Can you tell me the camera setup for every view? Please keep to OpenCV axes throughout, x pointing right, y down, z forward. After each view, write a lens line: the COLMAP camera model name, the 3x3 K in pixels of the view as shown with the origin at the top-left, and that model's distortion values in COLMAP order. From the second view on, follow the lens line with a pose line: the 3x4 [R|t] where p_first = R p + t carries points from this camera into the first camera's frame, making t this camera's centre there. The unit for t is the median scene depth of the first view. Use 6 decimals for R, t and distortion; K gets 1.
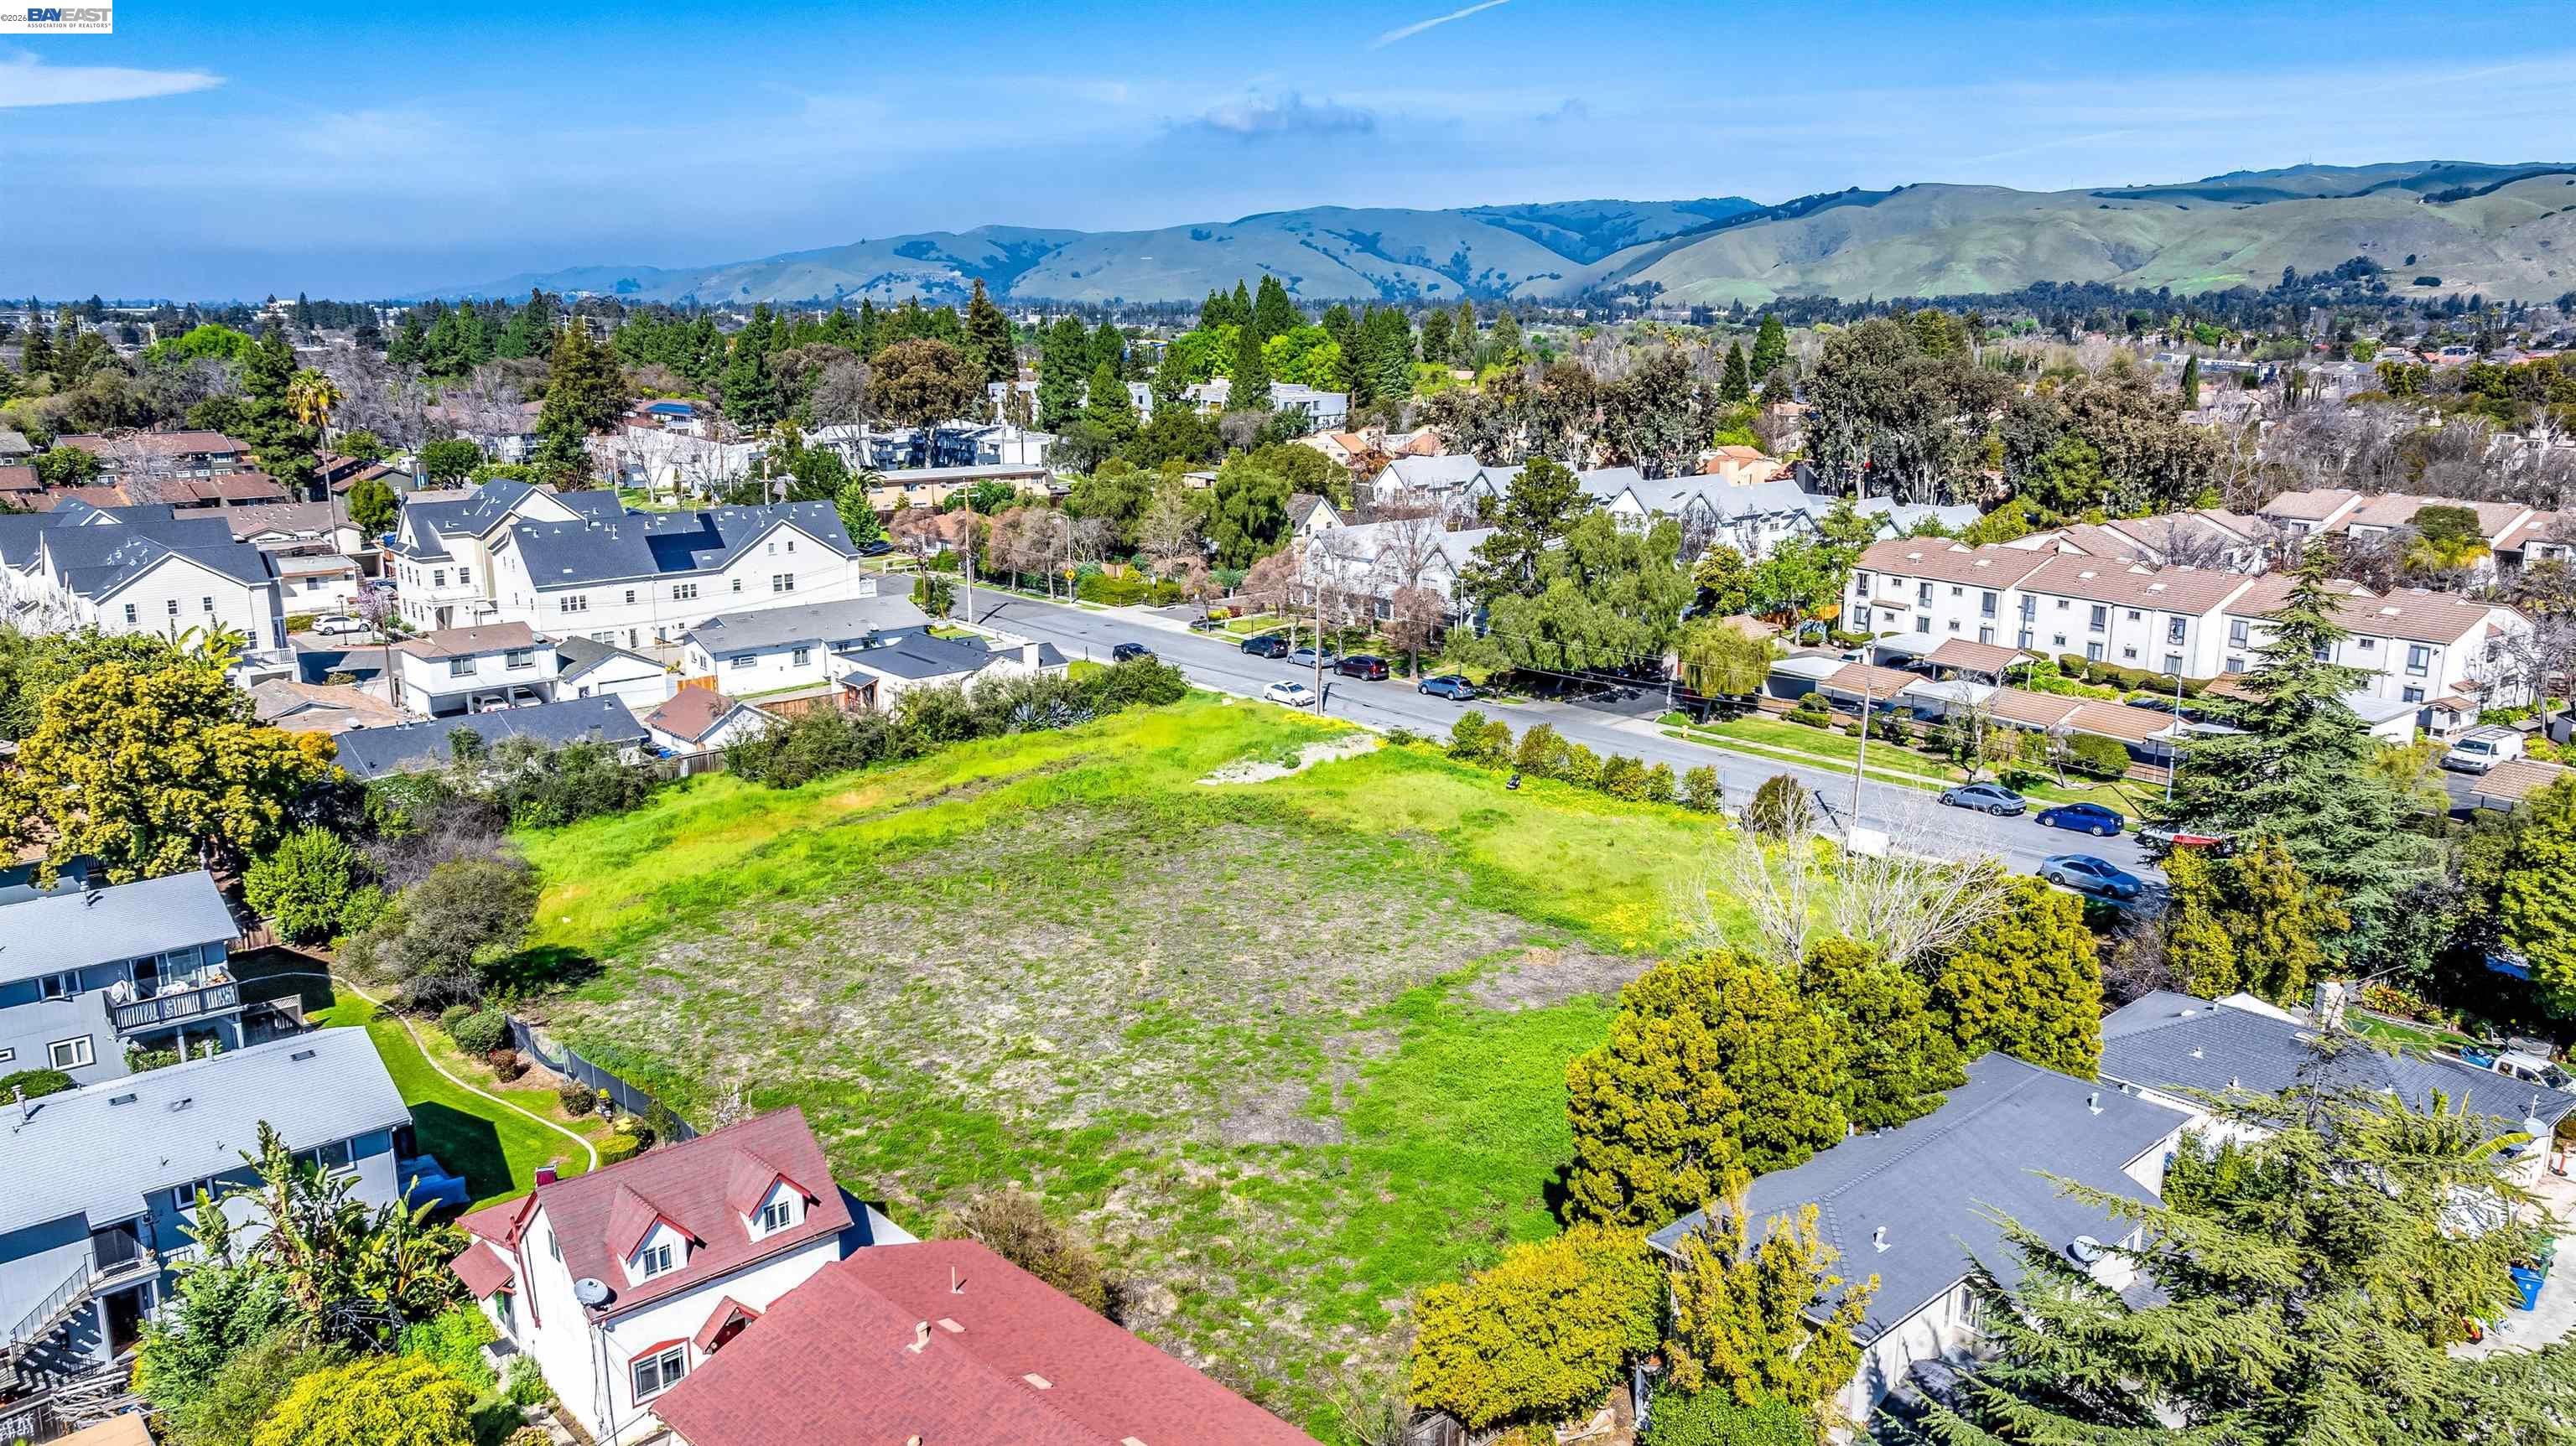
lens RADIAL K [[1825.0, 0, 1274.4], [0, 1825.0, 726.5], [0, 0, 1]] dist [-0.025601, 0.051109]
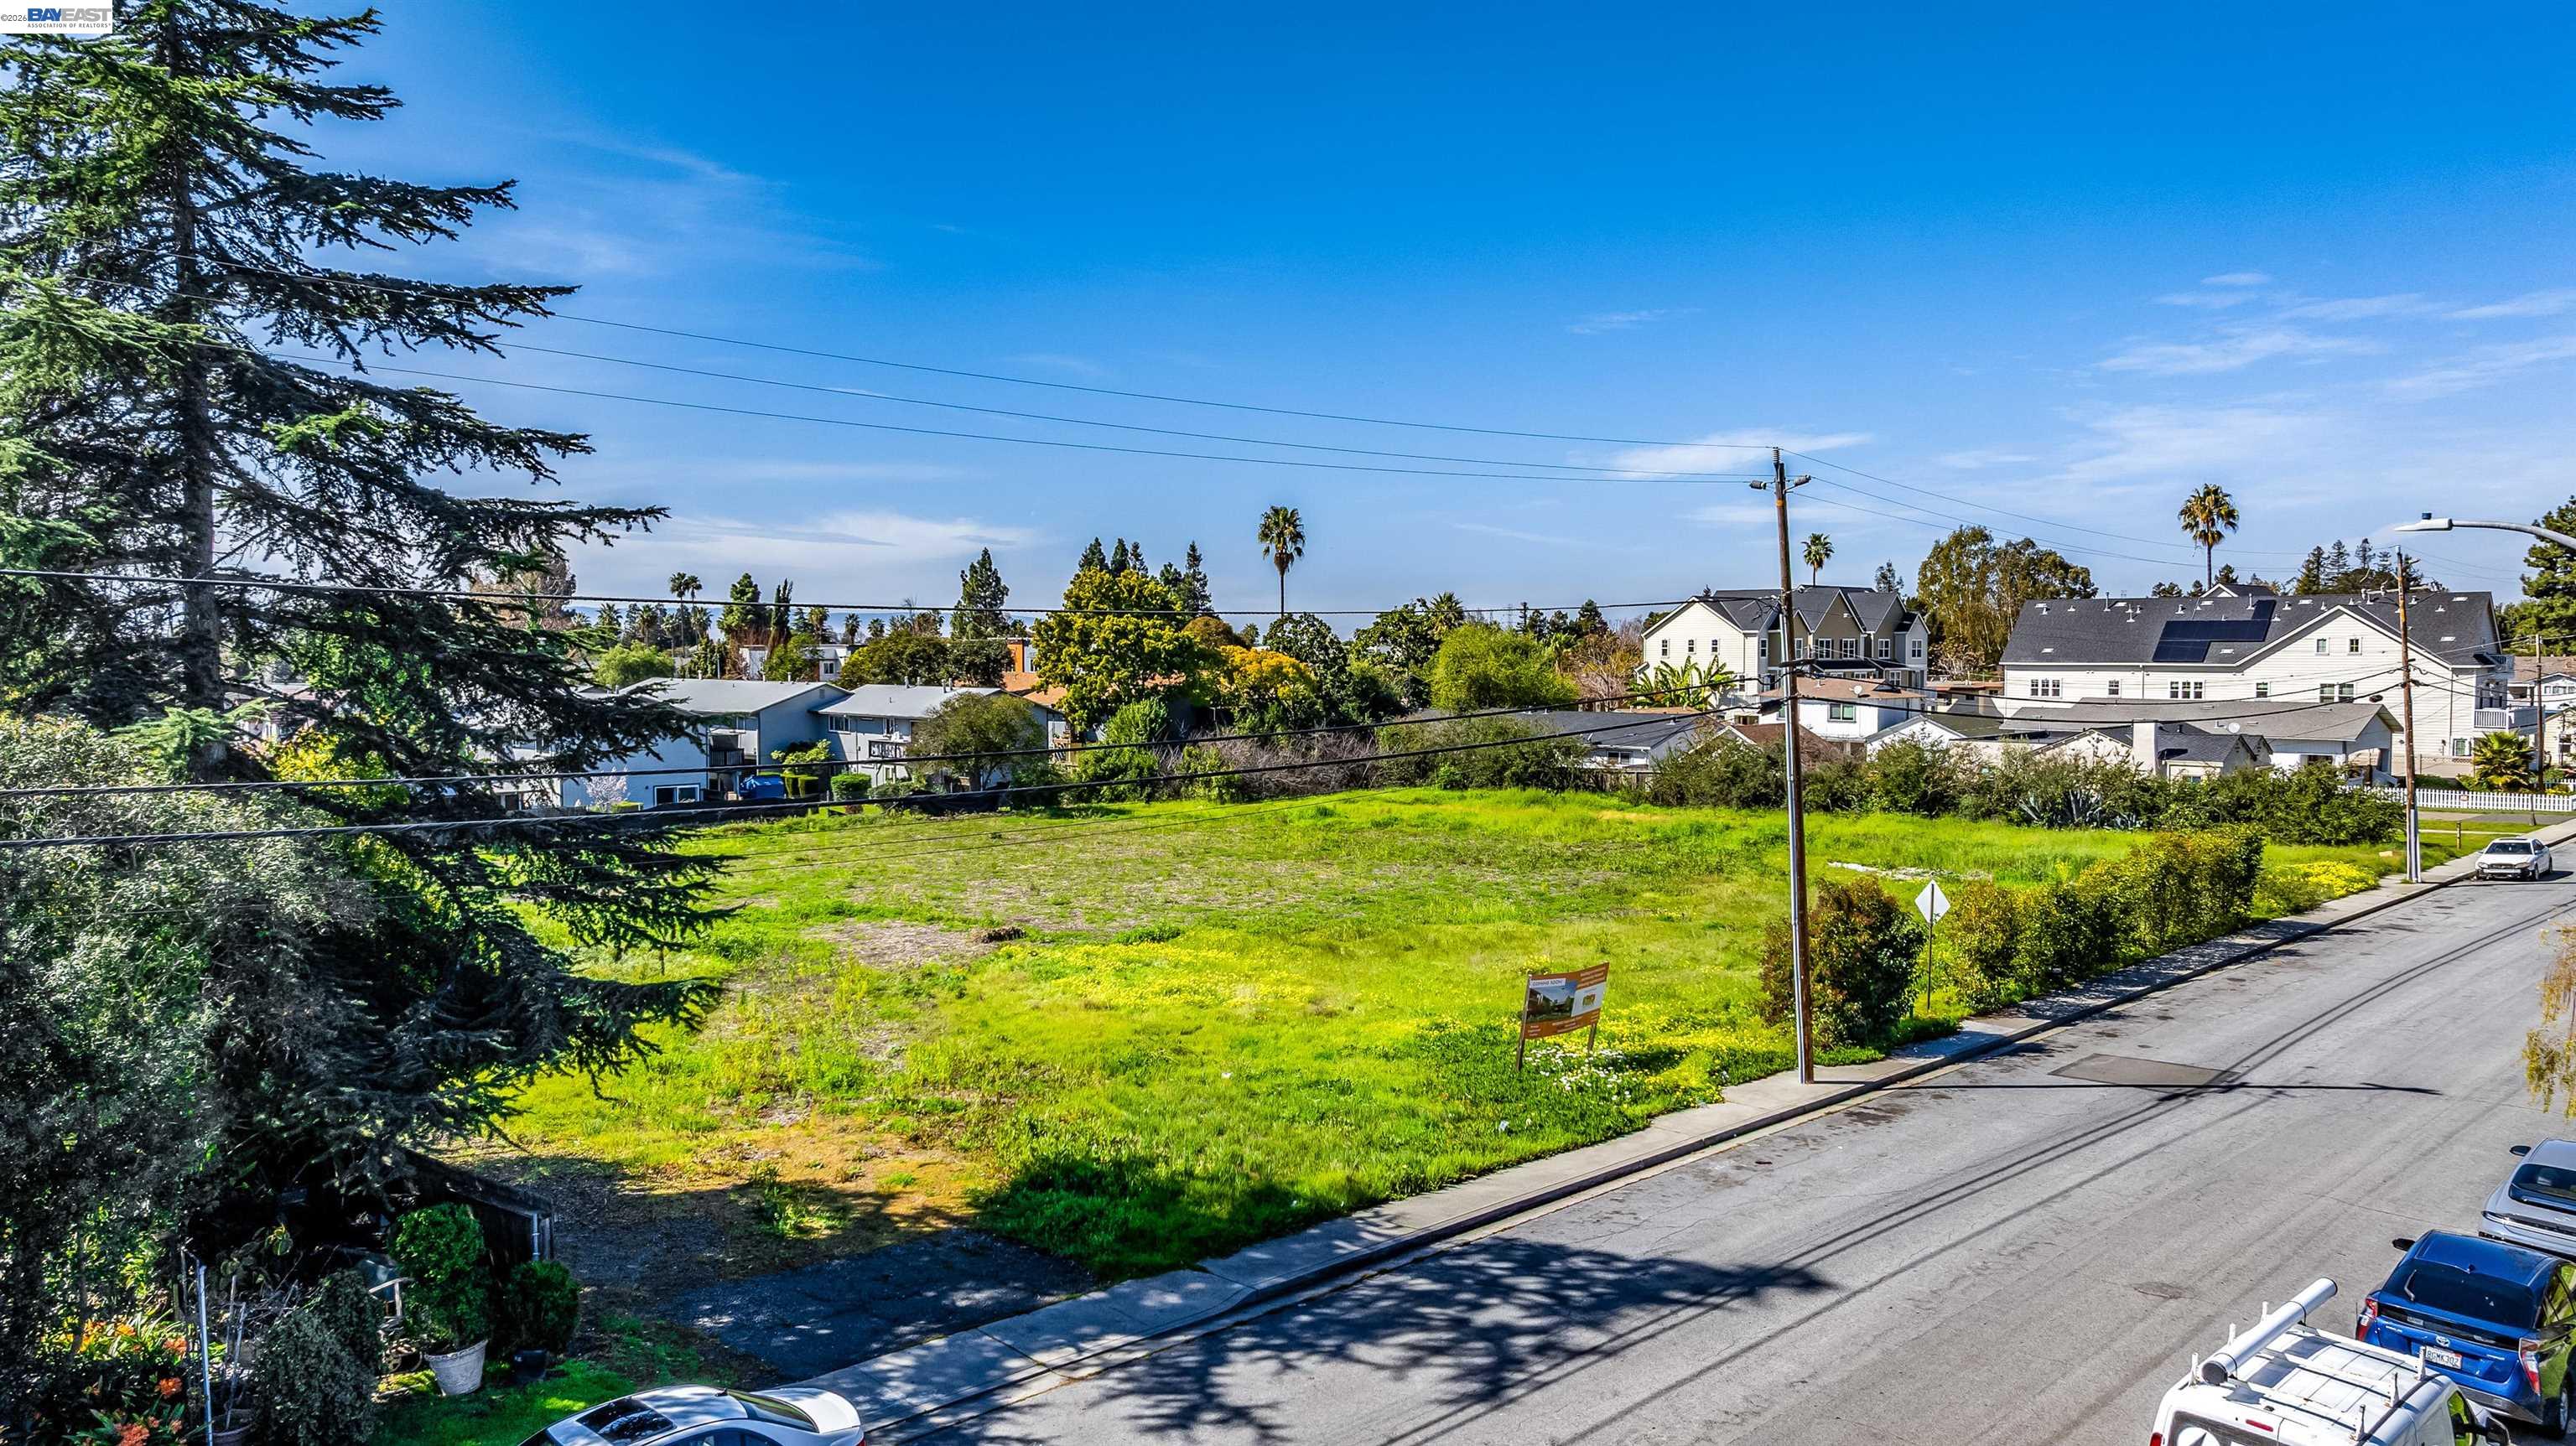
lens RADIAL K [[1825.0, 0, 1274.4], [0, 1825.0, 726.5], [0, 0, 1]] dist [-0.025601, 0.051109]
pose [[0.066074, 0.046272, -0.996741, 0.472126], [-0.232466, 0.972150, 0.029720, 0.009883], [0.970358, 0.229744, 0.074991, 0.615197]]
